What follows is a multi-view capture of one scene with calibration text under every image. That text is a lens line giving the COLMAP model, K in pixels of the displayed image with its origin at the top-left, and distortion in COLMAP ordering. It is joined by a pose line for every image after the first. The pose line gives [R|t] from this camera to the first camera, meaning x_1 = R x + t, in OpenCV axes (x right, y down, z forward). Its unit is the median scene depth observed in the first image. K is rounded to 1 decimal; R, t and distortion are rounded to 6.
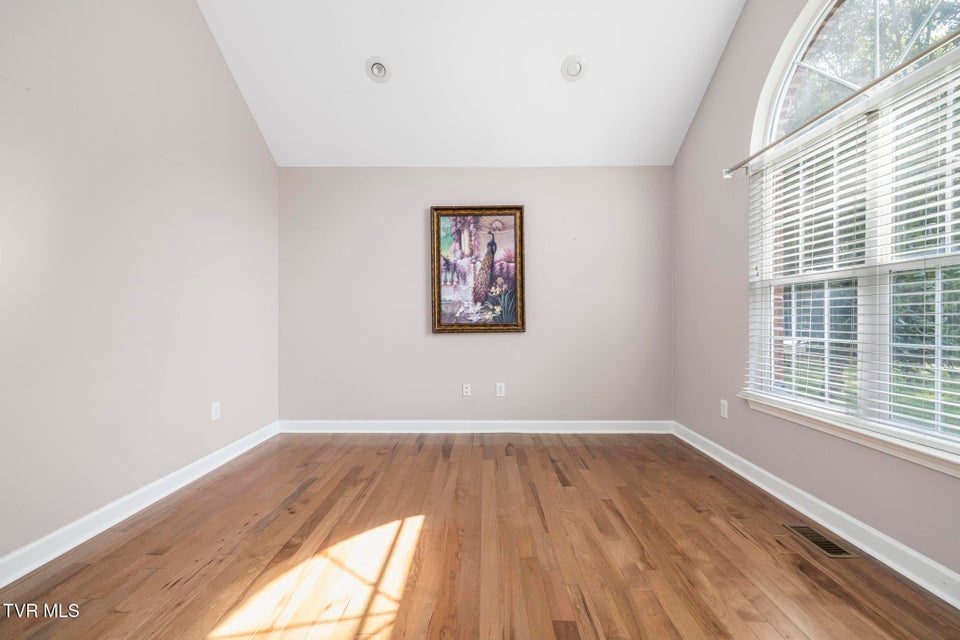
lens RADIAL K [[405.6, 0, 484.6], [0, 405.6, 321.5], [0, 0, 1]] dist [-0.003084, 0.000623]
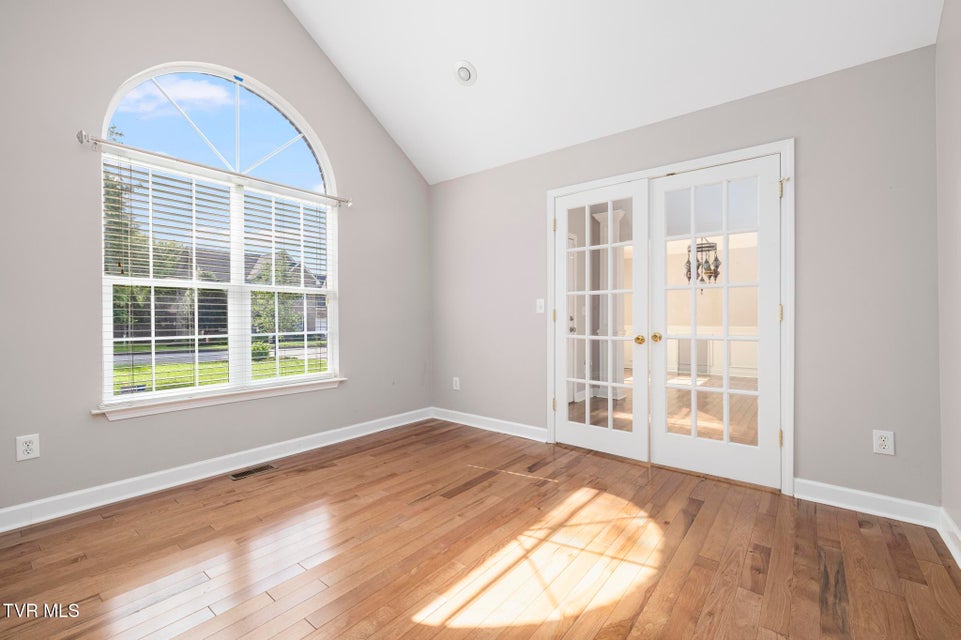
lens RADIAL K [[406.0, 0, 482.8], [0, 406.0, 316.7], [0, 0, 1]] dist [-0.003084, 0.000623]
pose [[-0.775306, -0.010008, 0.631506, -0.706412], [-0.003928, 0.999932, 0.011024, -0.036428], [-0.631573, 0.006067, -0.775292, 1.545999]]
